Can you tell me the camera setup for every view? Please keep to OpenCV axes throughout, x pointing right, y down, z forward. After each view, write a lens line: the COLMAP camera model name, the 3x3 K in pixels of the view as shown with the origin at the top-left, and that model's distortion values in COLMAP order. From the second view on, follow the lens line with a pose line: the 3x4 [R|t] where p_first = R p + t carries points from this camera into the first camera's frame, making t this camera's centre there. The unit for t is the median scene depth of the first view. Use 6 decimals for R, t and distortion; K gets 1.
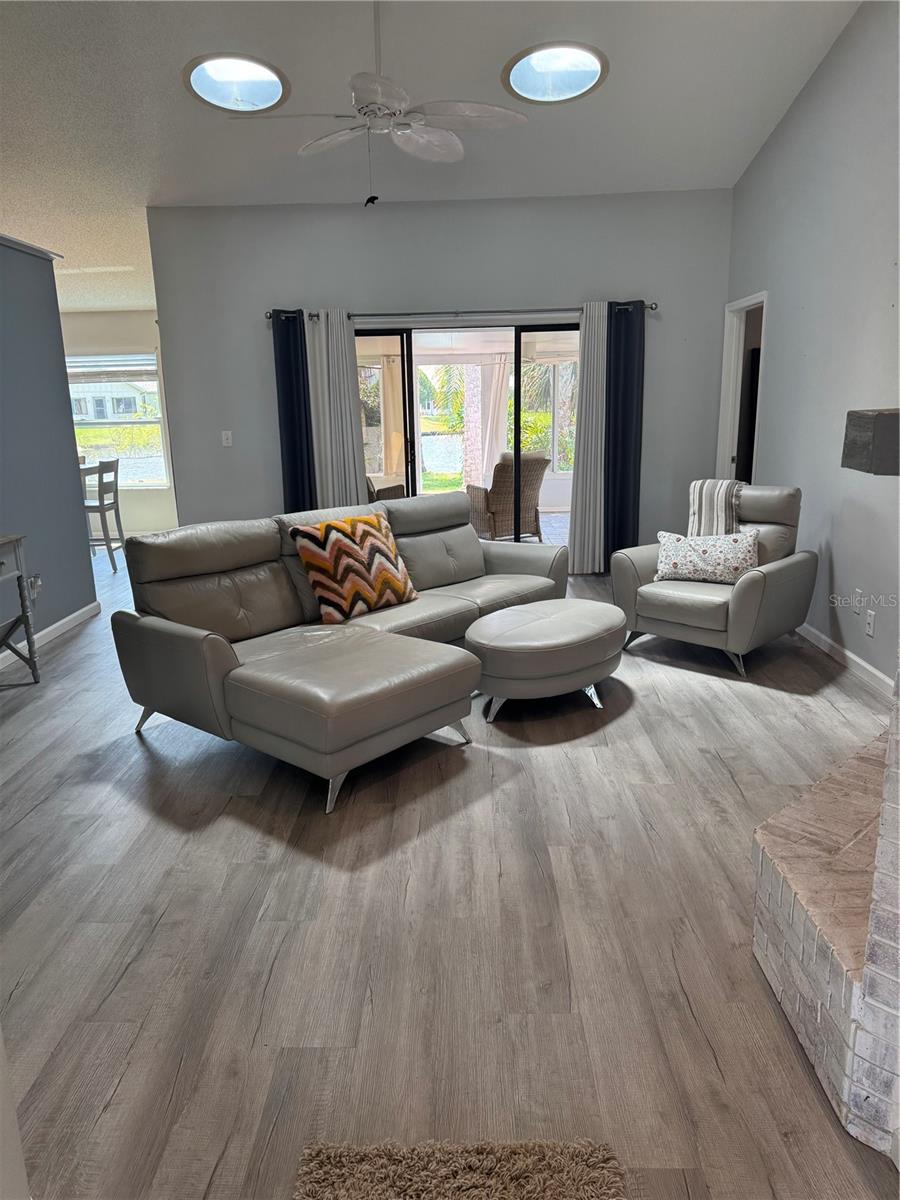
lens RADIAL K [[835.6, 0, 445.1], [0, 835.6, 602.5], [0, 0, 1]] dist [0.130723, -0.219761]
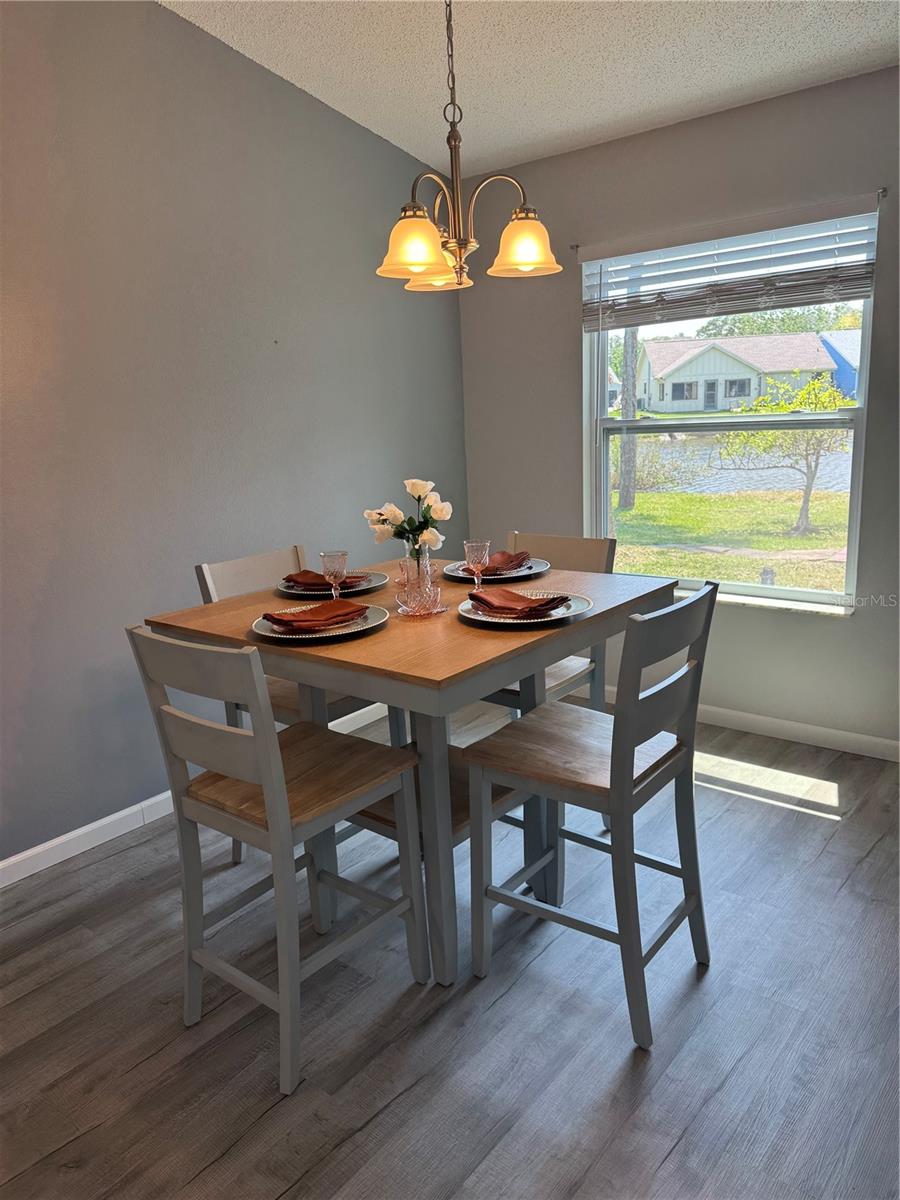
lens RADIAL K [[842.0, 0, 450.0], [0, 842.0, 600.0], [0, 0, 1]] dist [0.072722, -0.097212]
pose [[0.784629, 0.123871, -0.607465, -0.555173], [-0.114319, 0.991942, 0.054612, -0.320161], [0.609335, 0.026594, 0.792467, 1.423206]]
